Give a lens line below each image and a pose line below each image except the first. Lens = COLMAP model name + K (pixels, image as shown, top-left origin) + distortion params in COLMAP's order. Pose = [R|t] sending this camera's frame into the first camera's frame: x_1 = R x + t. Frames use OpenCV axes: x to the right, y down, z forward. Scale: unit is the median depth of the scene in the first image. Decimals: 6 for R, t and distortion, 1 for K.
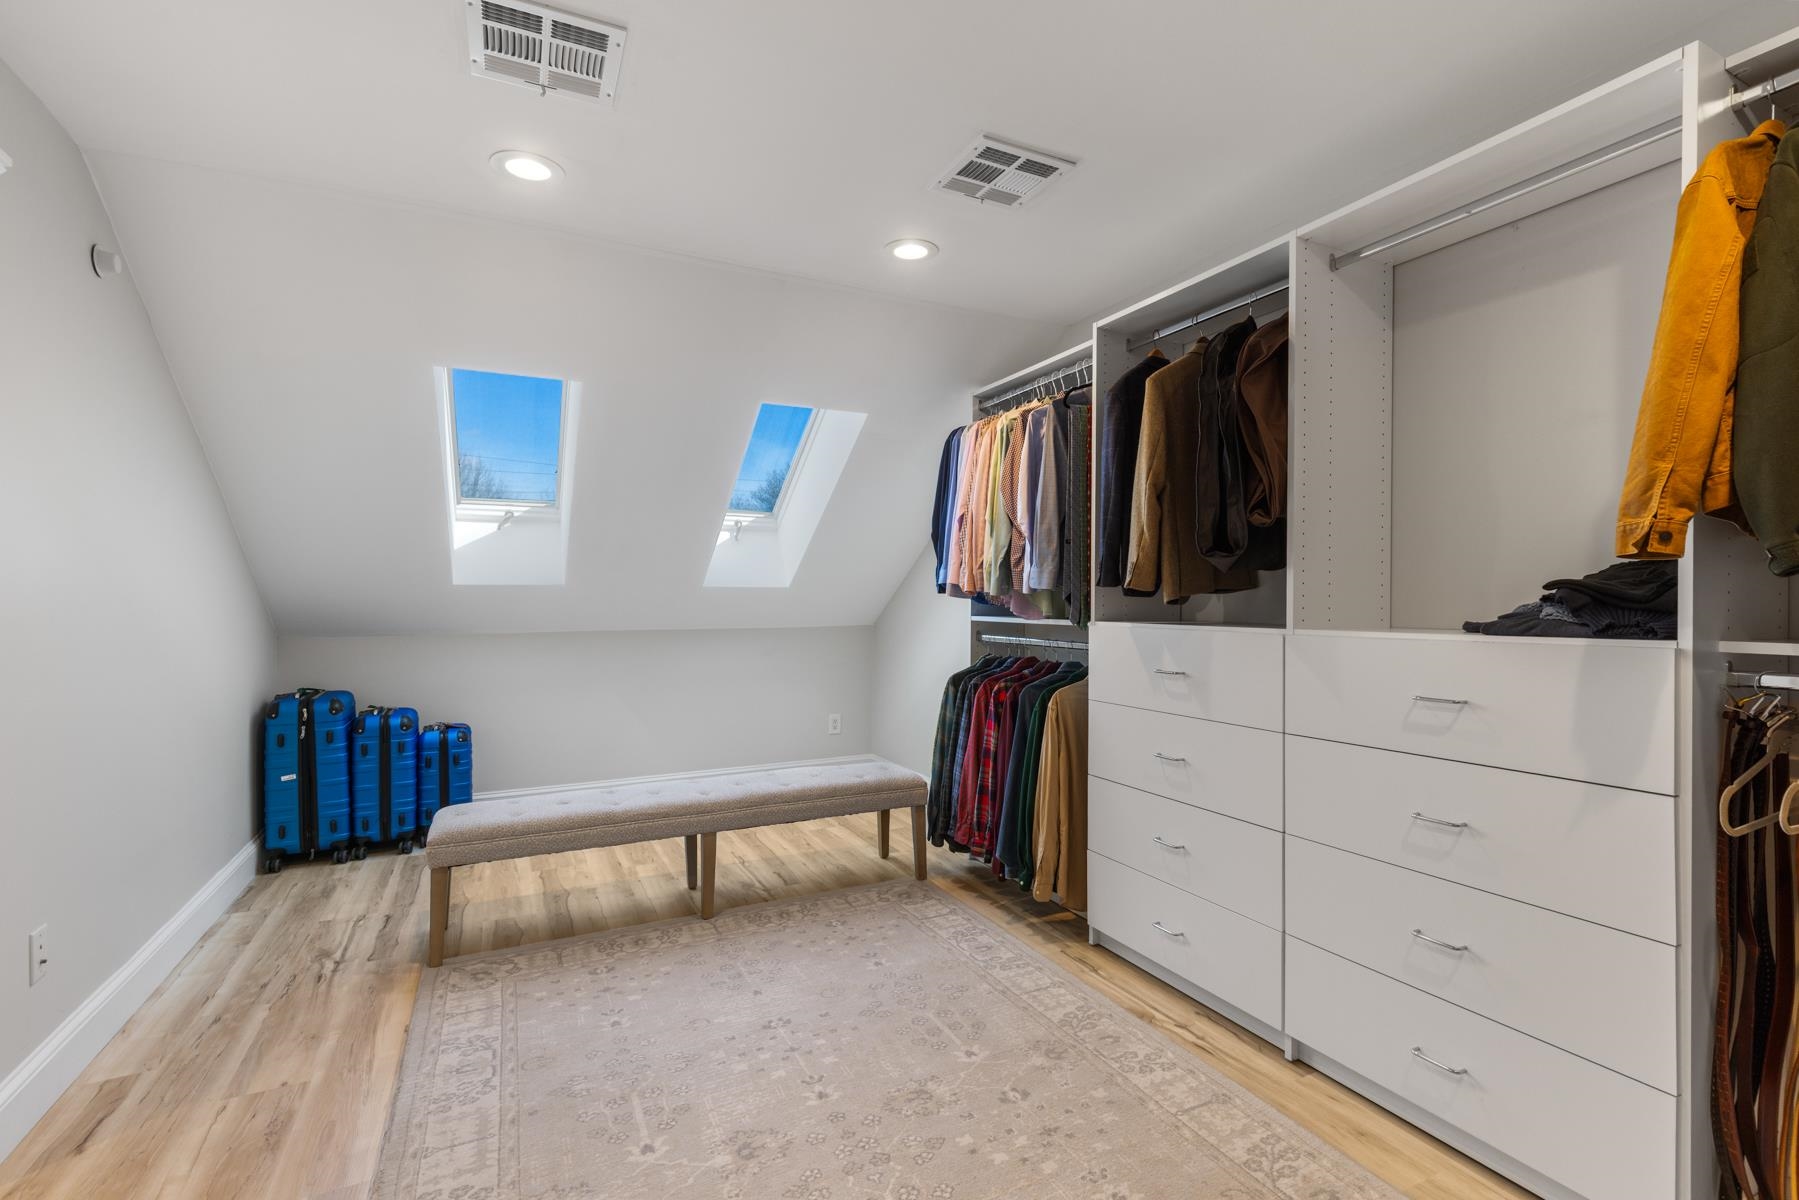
lens RADIAL K [[818.5, 0, 907.1], [0, 818.5, 603.2], [0, 0, 1]] dist [0.009509, -0.001724]
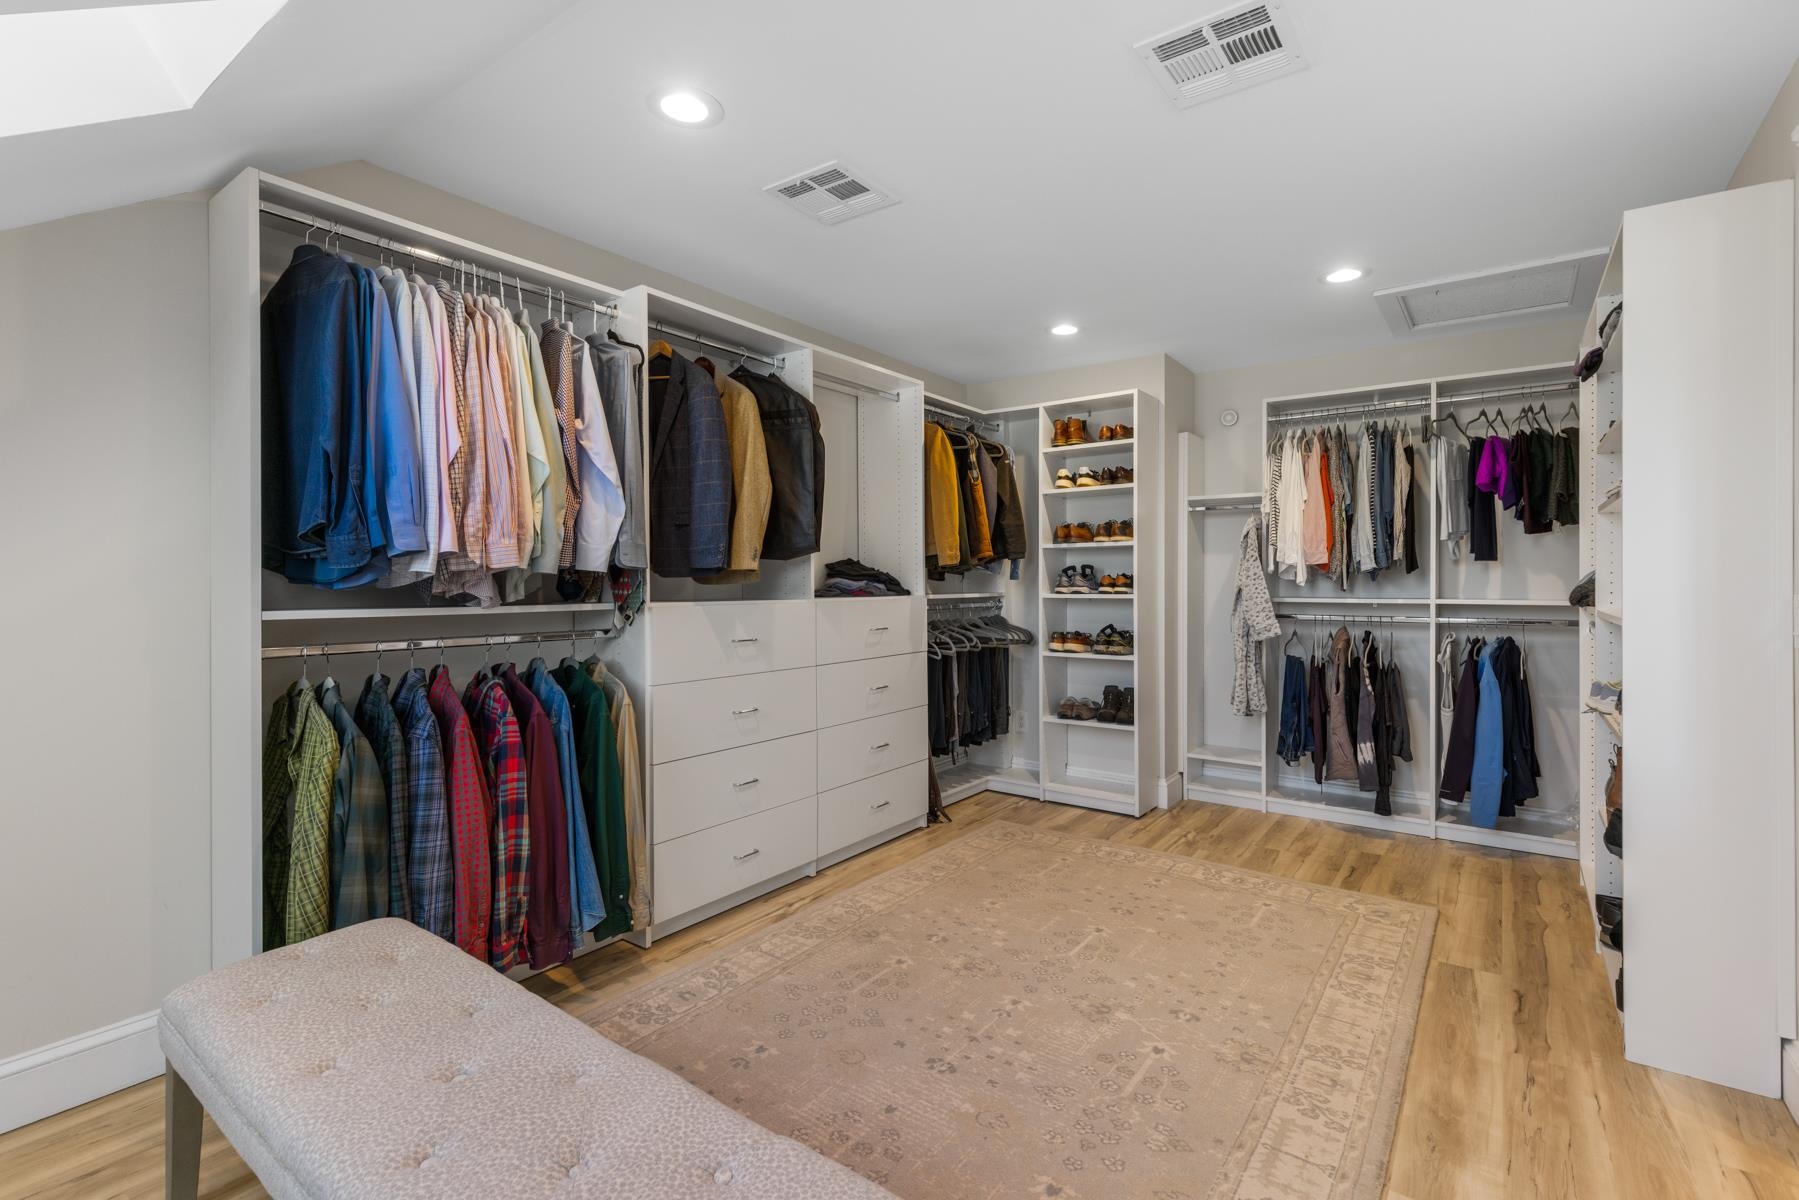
lens RADIAL K [[818.5, 0, 919.9], [0, 818.5, 579.6], [0, 0, 1]] dist [0.009509, -0.001724]
pose [[-0.472592, 0.001460, 0.881280, -0.948685], [0.004727, 0.999988, 0.000878, -0.005002], [-0.881269, 0.004581, -0.472594, 1.478532]]
